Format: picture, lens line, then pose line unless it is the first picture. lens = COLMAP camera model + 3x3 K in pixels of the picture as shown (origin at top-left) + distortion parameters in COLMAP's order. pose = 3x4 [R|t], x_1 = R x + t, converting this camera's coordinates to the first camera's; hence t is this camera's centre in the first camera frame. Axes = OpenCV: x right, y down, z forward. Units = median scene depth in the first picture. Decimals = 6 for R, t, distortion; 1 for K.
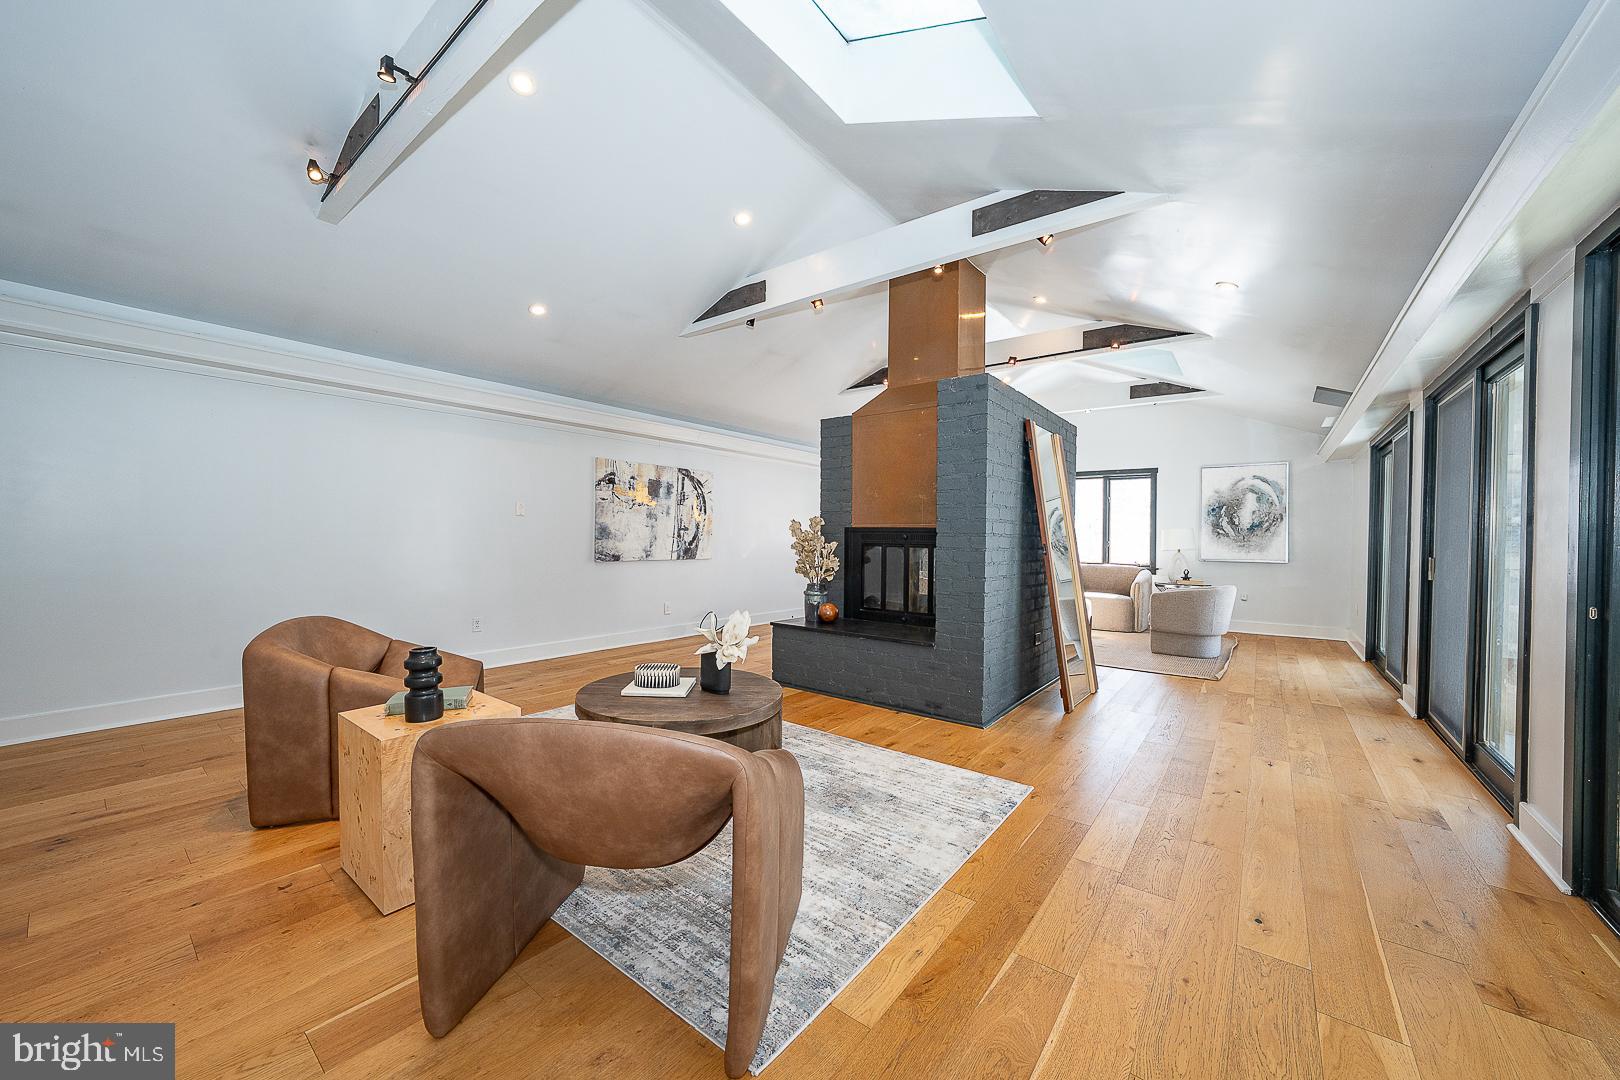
lens RADIAL K [[623.8, 0, 810.0], [0, 623.8, 540.0], [0, 0, 1]] dist [-0.000264, -0.000001]
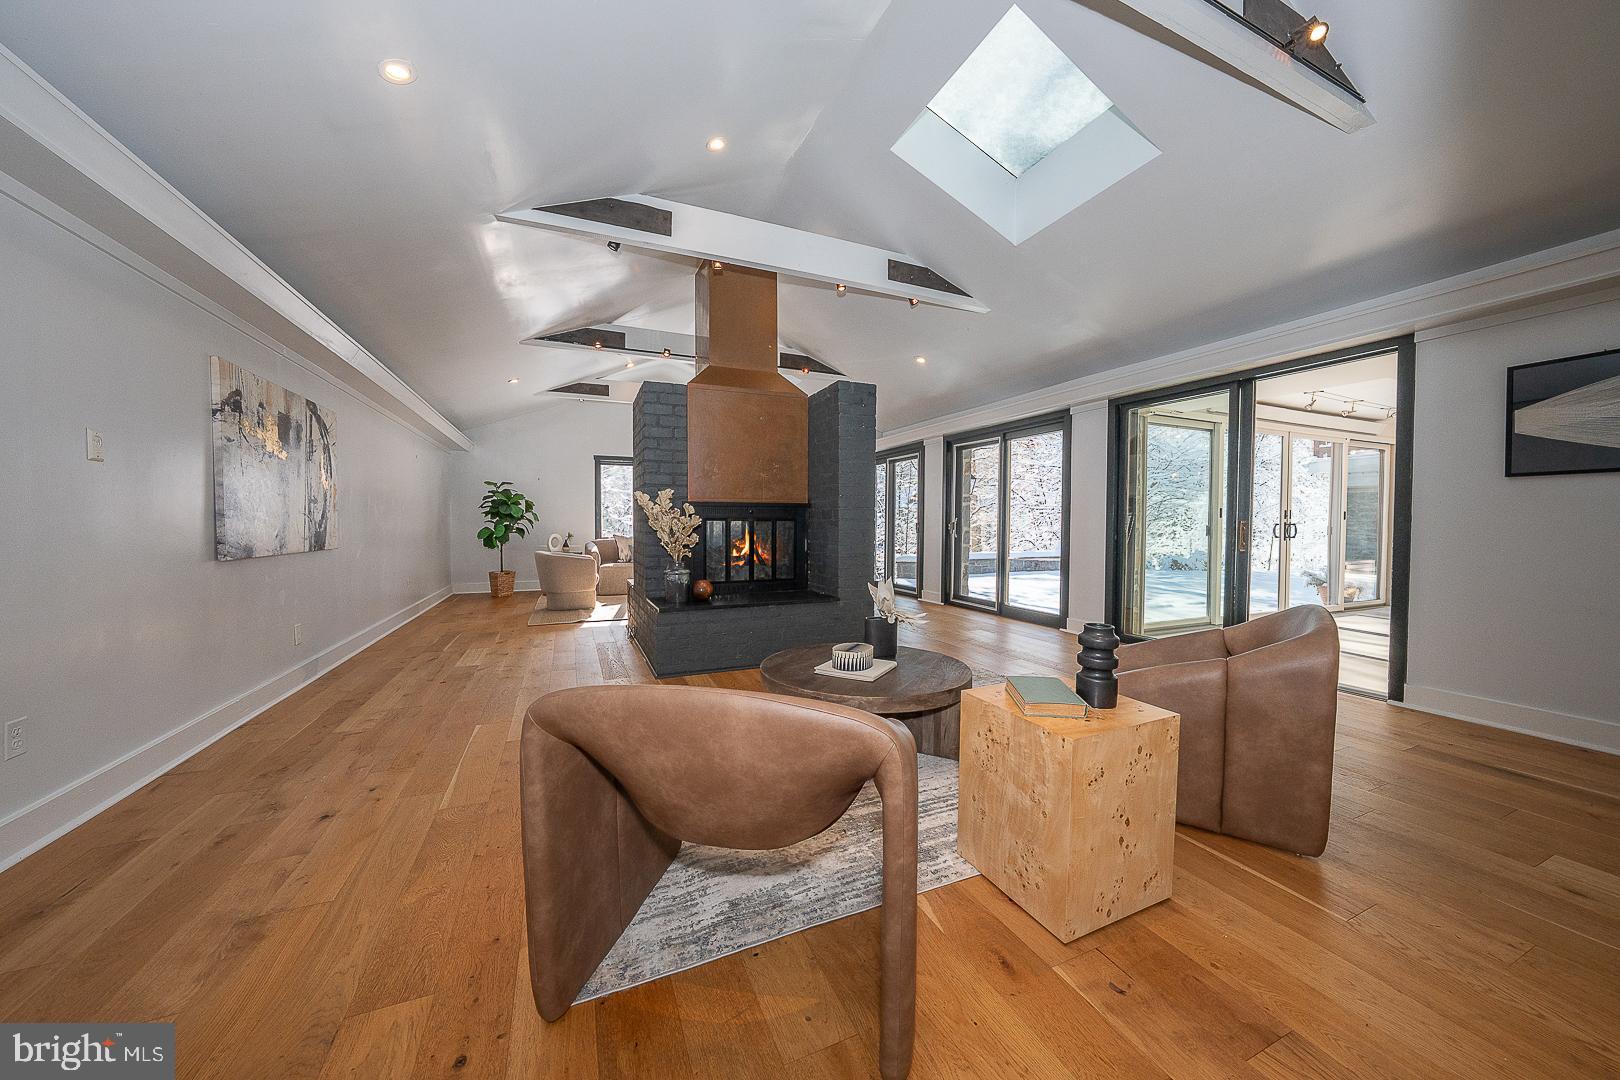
lens RADIAL K [[558.8, 0, 810.1], [0, 558.8, 533.1], [0, 0, 1]] dist [-0.009682, 0.000239]
pose [[0.460051, -0.032289, 0.887305, -0.511567], [0.014463, 0.999478, 0.028873, 0.005520], [-0.887775, -0.000450, 0.460278, 0.357968]]
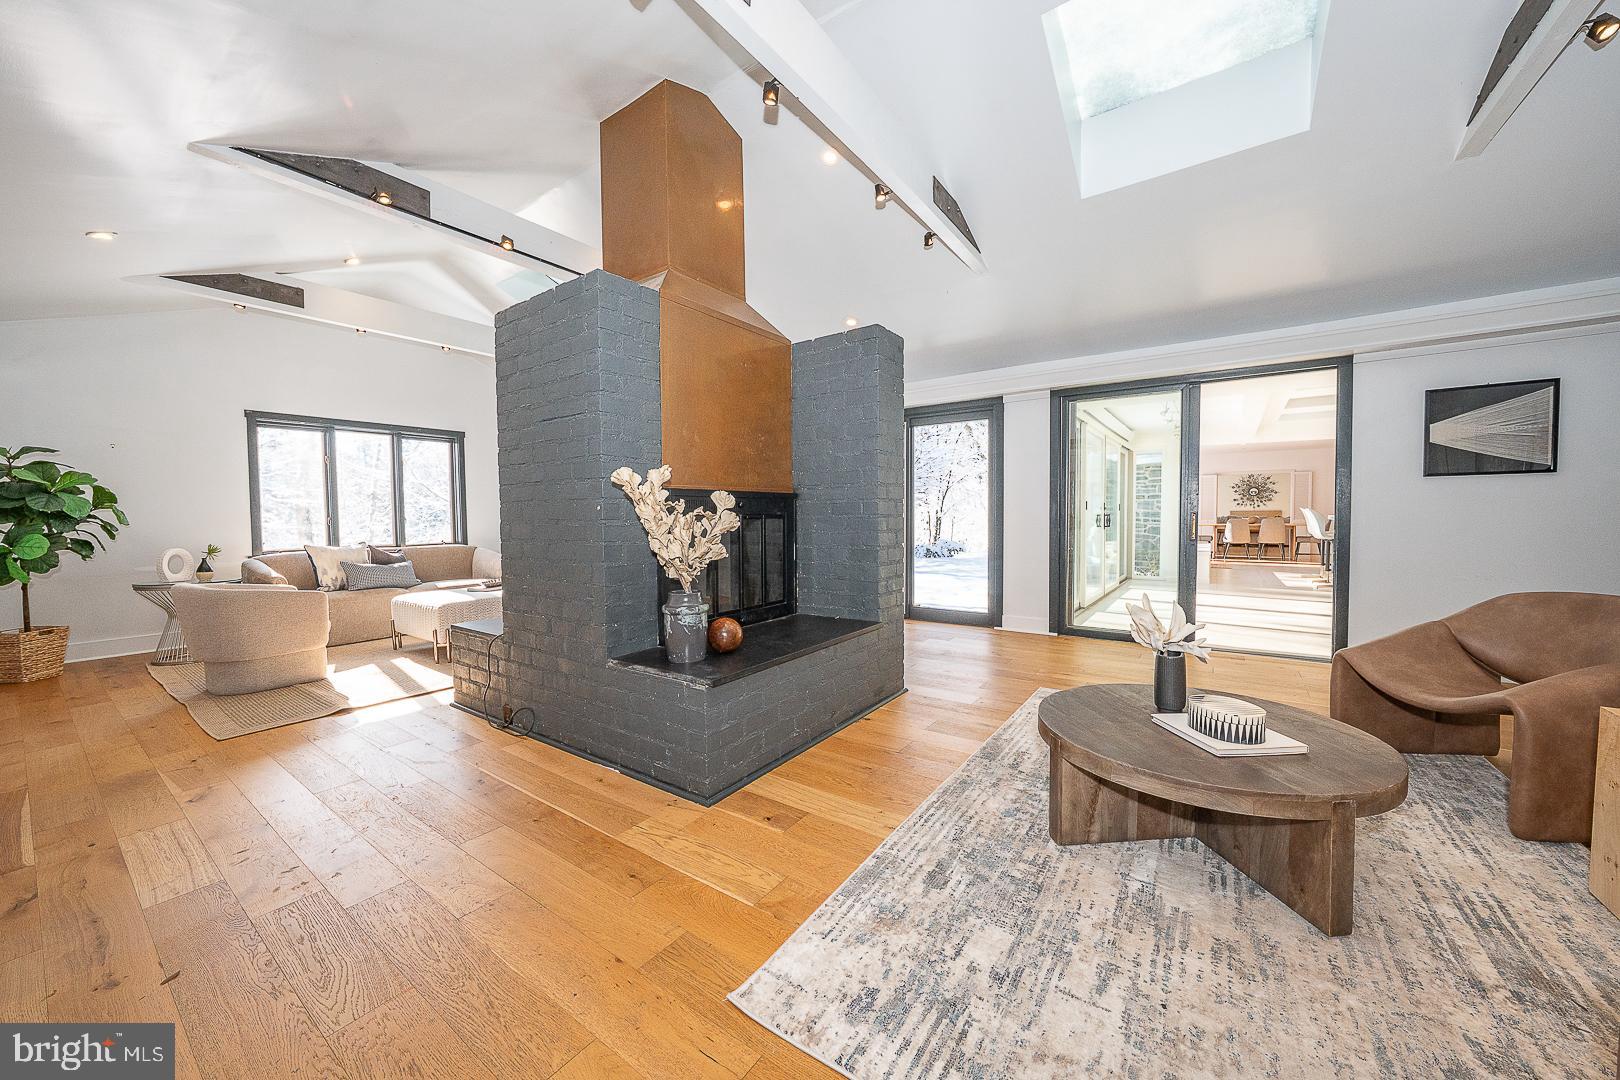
lens RADIAL K [[574.8, 0, 828.3], [0, 574.8, 530.2], [0, 0, 1]] dist [-0.002502, -0.000031]
pose [[-0.067350, -0.041966, 0.996846, -0.398530], [0.019912, 0.998860, 0.043396, -0.001424], [-0.997531, 0.022772, -0.066438, 0.724889]]
